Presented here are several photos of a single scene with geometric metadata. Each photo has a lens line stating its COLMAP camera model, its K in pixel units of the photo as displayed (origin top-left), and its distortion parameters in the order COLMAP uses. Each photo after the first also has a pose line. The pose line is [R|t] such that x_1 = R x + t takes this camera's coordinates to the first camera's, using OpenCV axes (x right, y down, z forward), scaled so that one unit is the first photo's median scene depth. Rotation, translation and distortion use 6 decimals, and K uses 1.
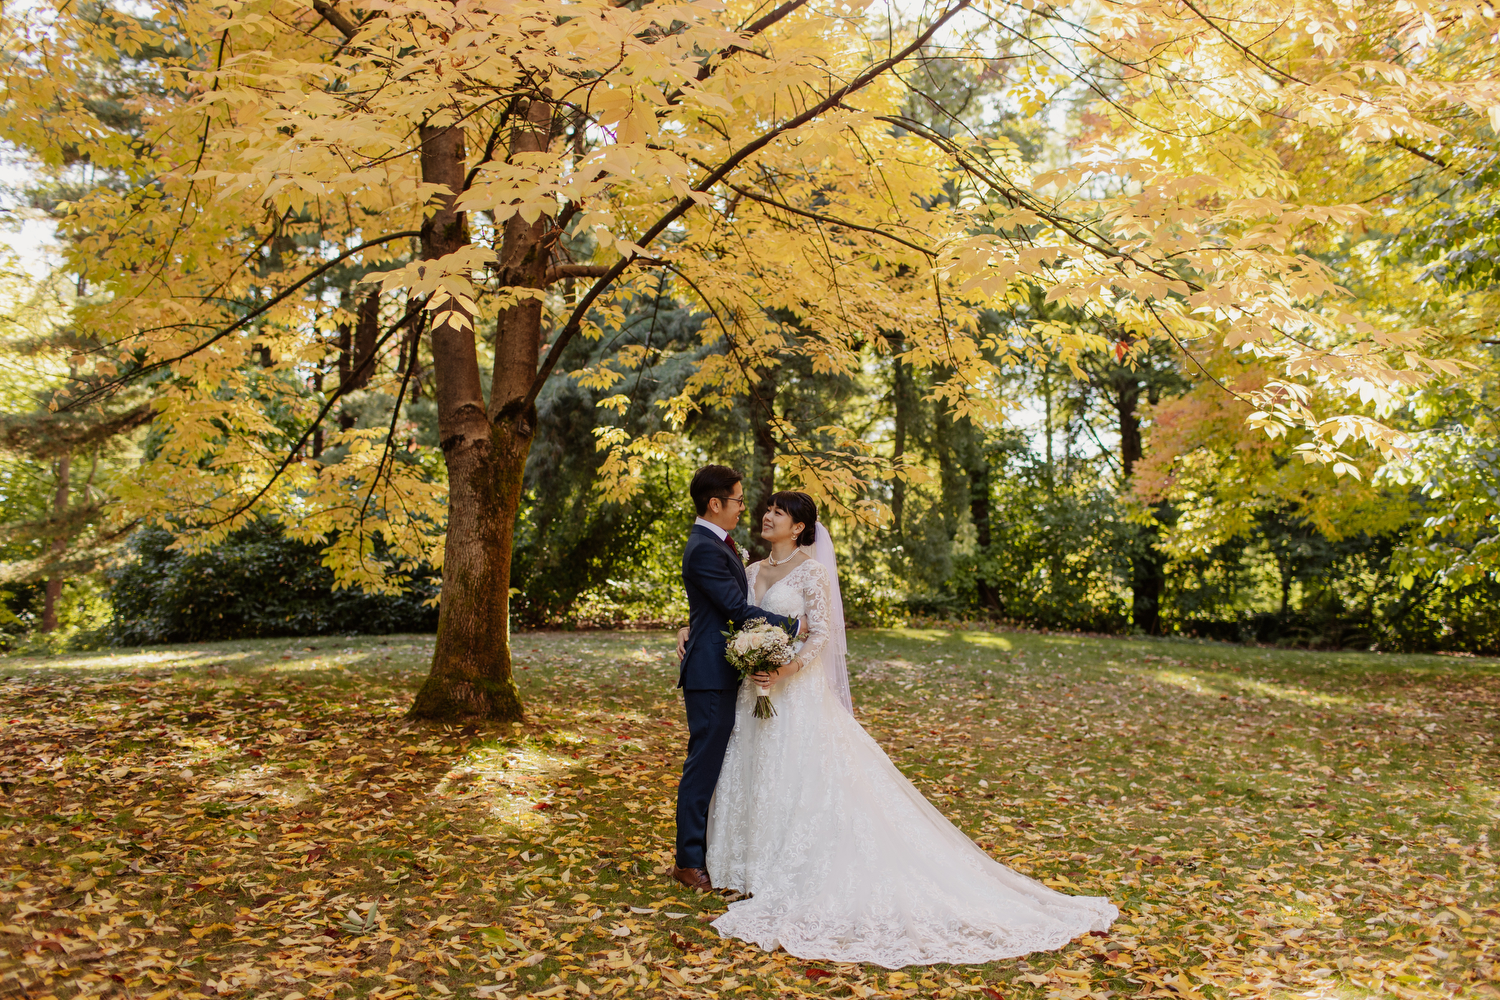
lens RADIAL K [[1476.8, 0, 750.0], [0, 1476.8, 500.0], [0, 0, 1]] dist [0.015696, 0.002726]
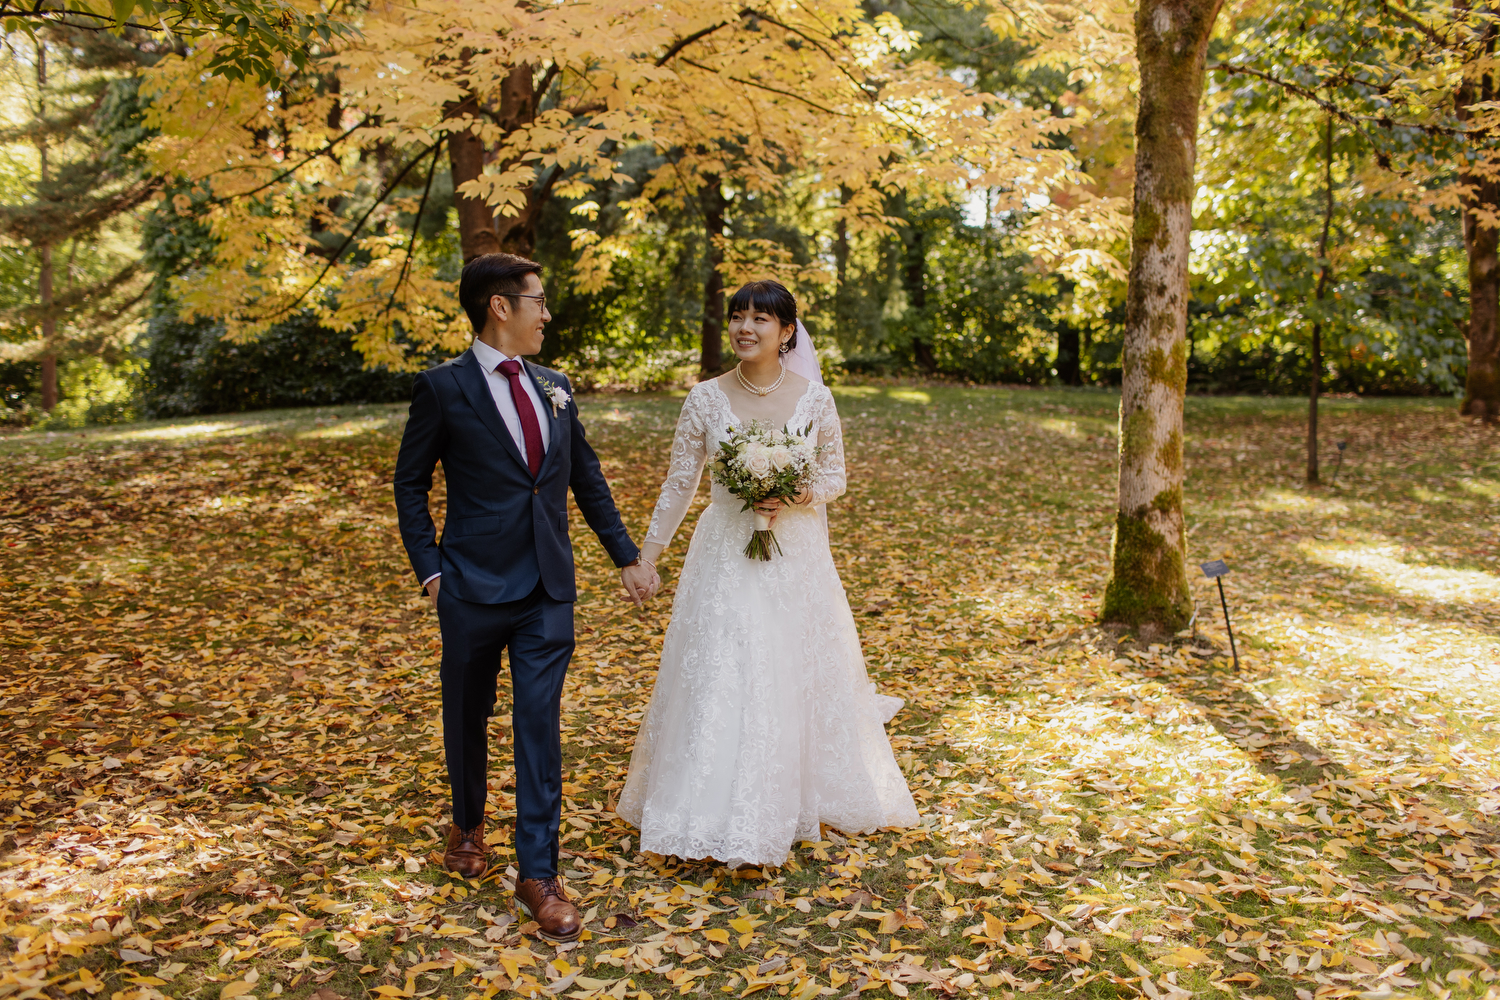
lens RADIAL K [[1517.0, 0, 750.0], [0, 1517.0, 500.0], [0, 0, 1]] dist [0.005769, -0.001730]
pose [[0.999356, -0.026043, 0.024671, 0.006773], [0.021671, 0.986331, 0.163346, -0.038259], [-0.028587, -0.162706, 0.986260, -0.334014]]
